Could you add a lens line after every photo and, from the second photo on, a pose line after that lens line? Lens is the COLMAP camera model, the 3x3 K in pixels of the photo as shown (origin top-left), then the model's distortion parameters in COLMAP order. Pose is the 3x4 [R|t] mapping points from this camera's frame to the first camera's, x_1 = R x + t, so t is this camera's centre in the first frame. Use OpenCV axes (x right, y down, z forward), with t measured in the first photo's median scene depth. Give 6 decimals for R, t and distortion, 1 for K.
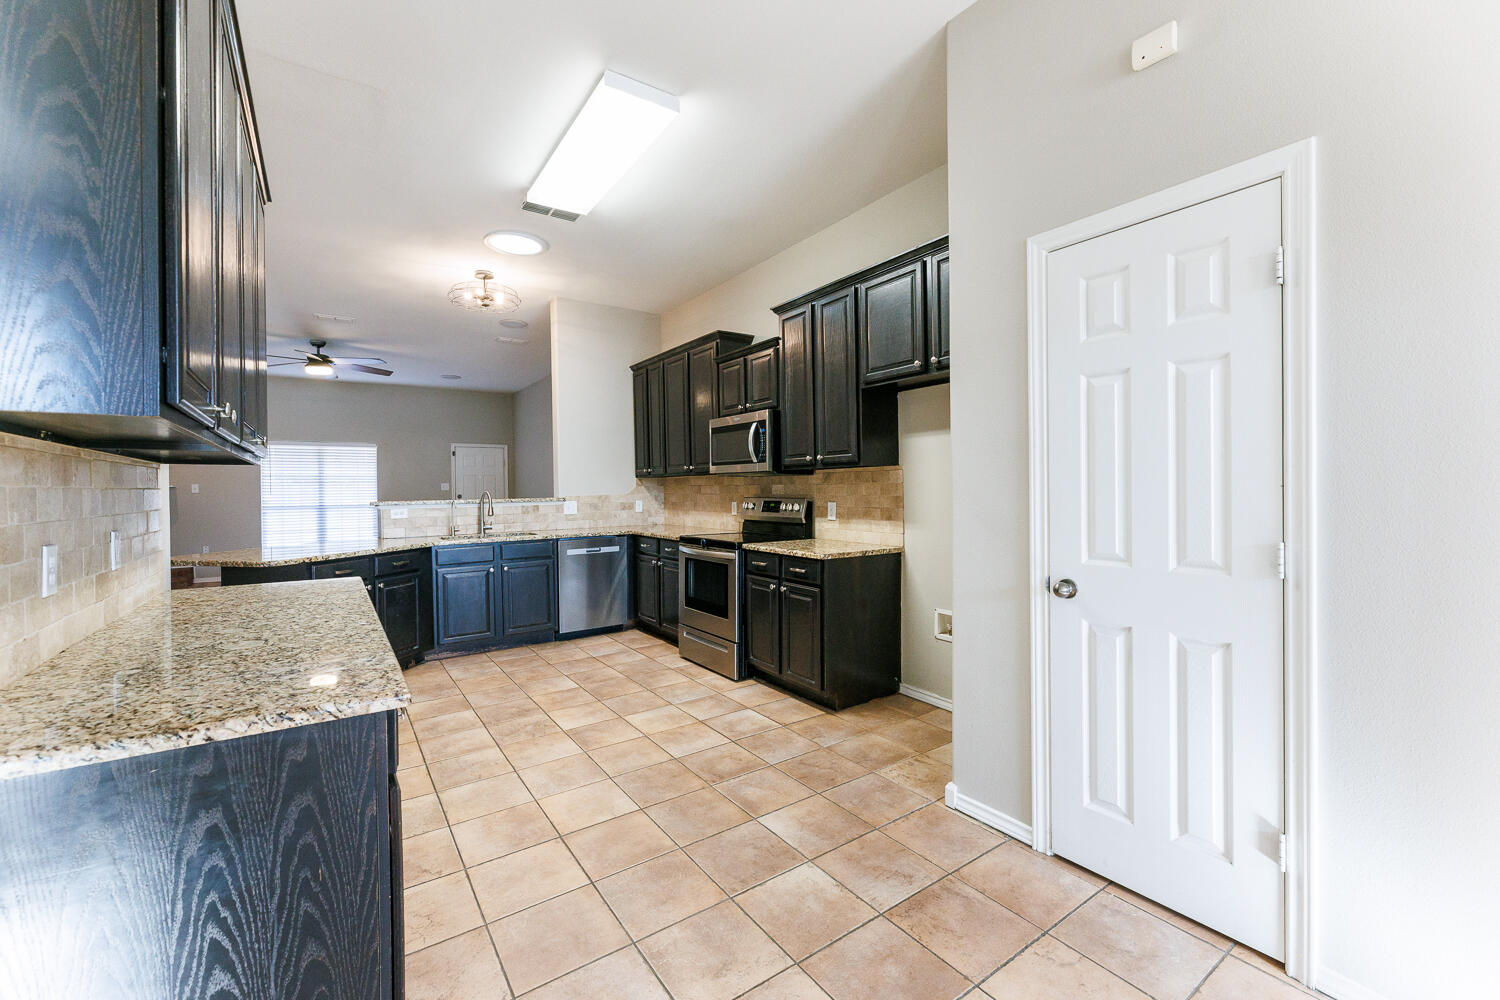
lens RADIAL K [[607.7, 0, 729.5], [0, 607.7, 492.4], [0, 0, 1]] dist [-0.001328, -0.000292]
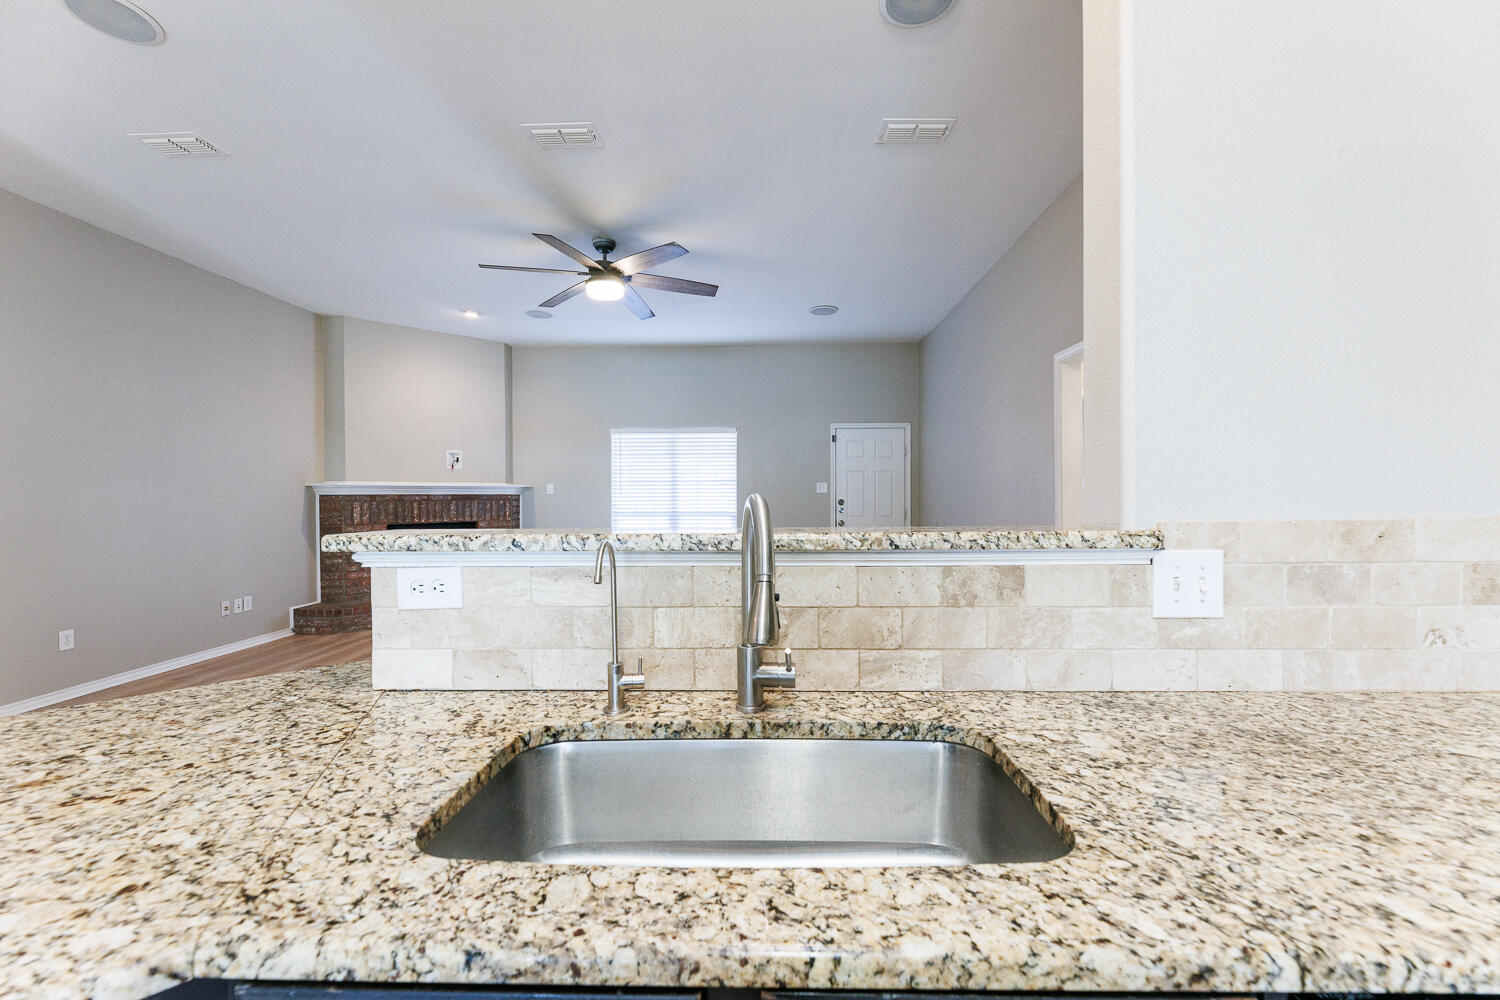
lens RADIAL K [[607.7, 0, 757.1], [0, 607.7, 503.7], [0, 0, 1]] dist [-0.001328, -0.000292]
pose [[0.816561, 0.016371, -0.577028, -0.326459], [-0.009624, 0.999845, 0.014748, -0.002163], [0.577180, -0.006489, 0.816591, 0.947425]]
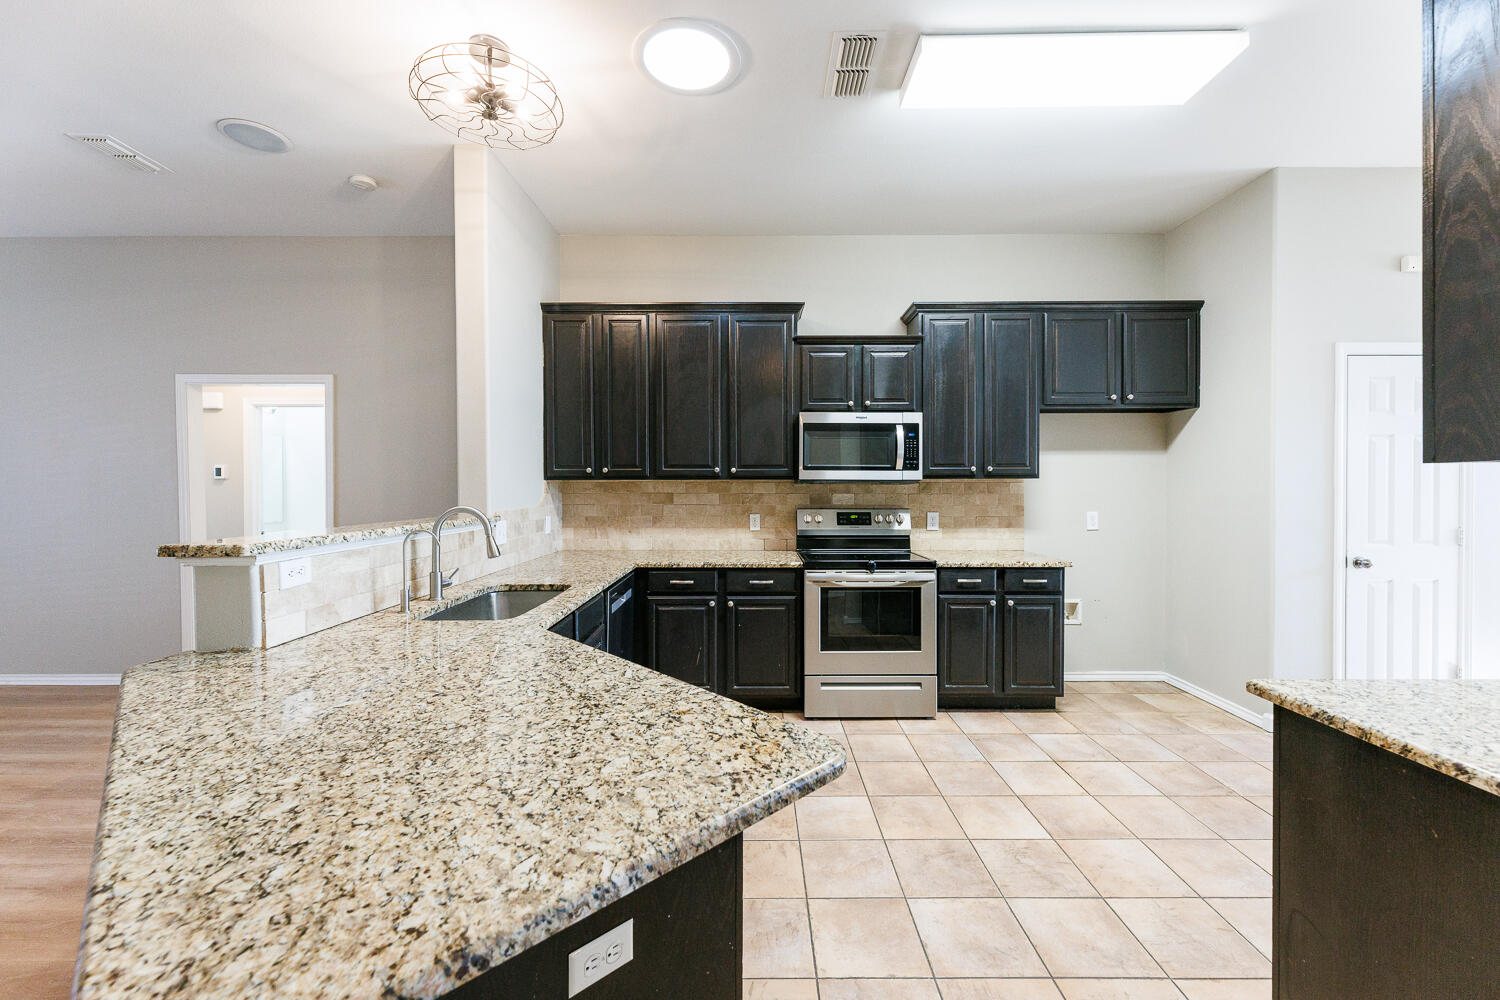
lens RADIAL K [[607.7, 0, 748.3], [0, 607.7, 488.7], [0, 0, 1]] dist [-0.001328, -0.000292]
pose [[0.559048, 0.008743, 0.829089, -0.744867], [-0.000149, 0.999945, -0.010445, -0.011089], [-0.829135, 0.005716, 0.559019, 0.621503]]
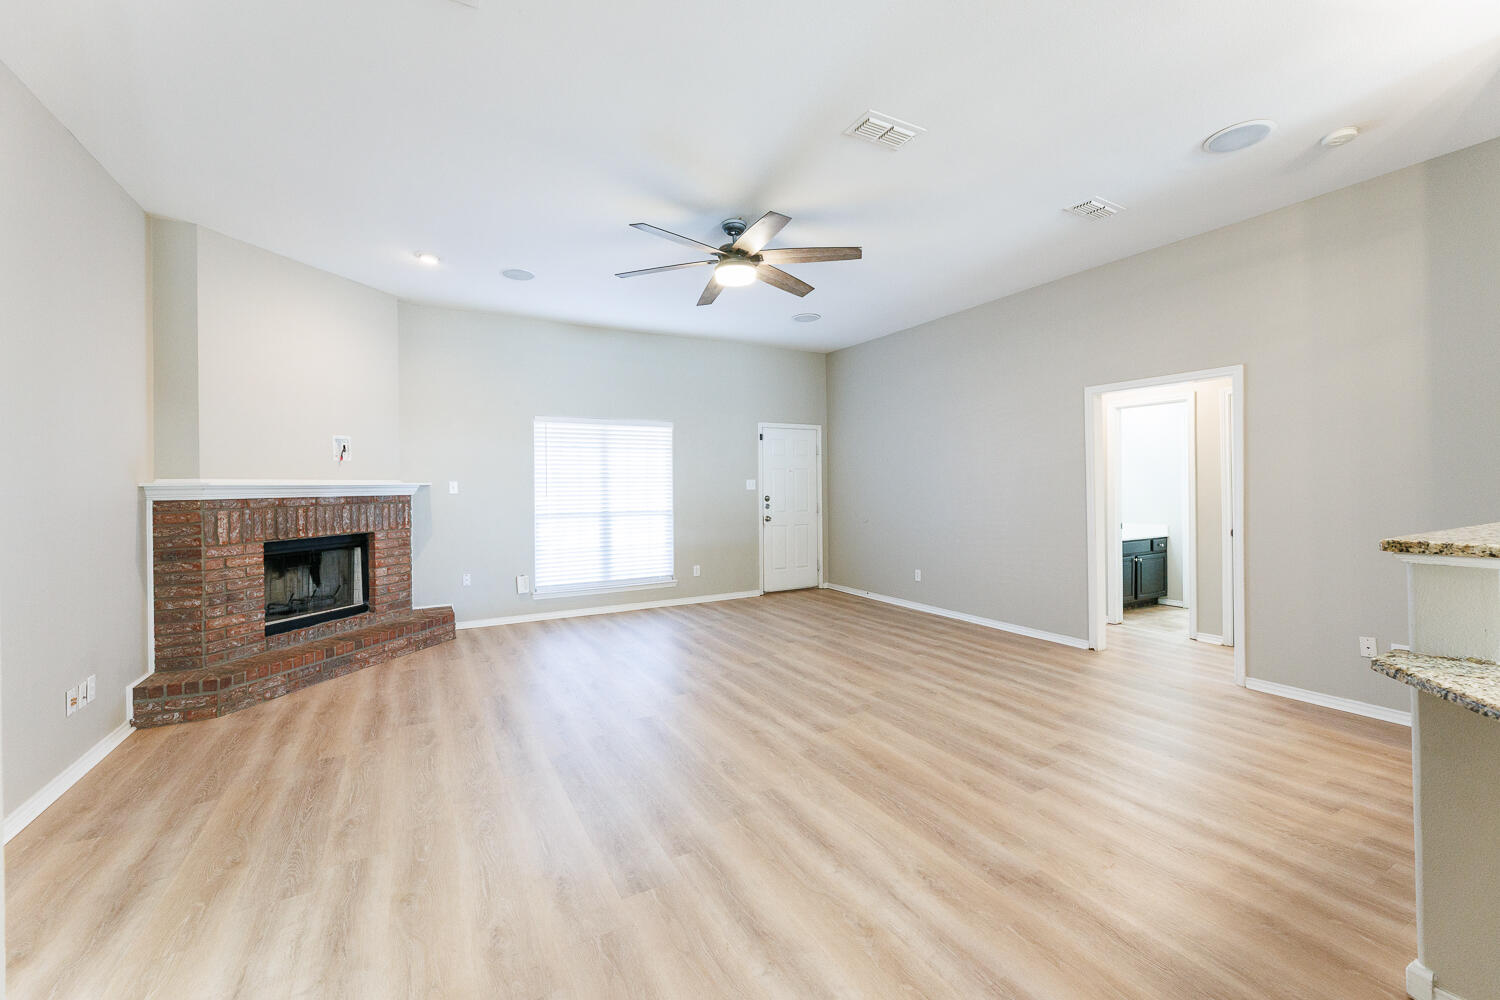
lens RADIAL K [[607.7, 0, 748.5], [0, 607.7, 488.0], [0, 0, 1]] dist [-0.001328, -0.000292]
pose [[0.996647, 0.002309, -0.081786, -0.977672], [-0.002450, 0.999996, -0.001622, -0.010655], [0.081782, 0.001817, 0.996649, 0.717658]]
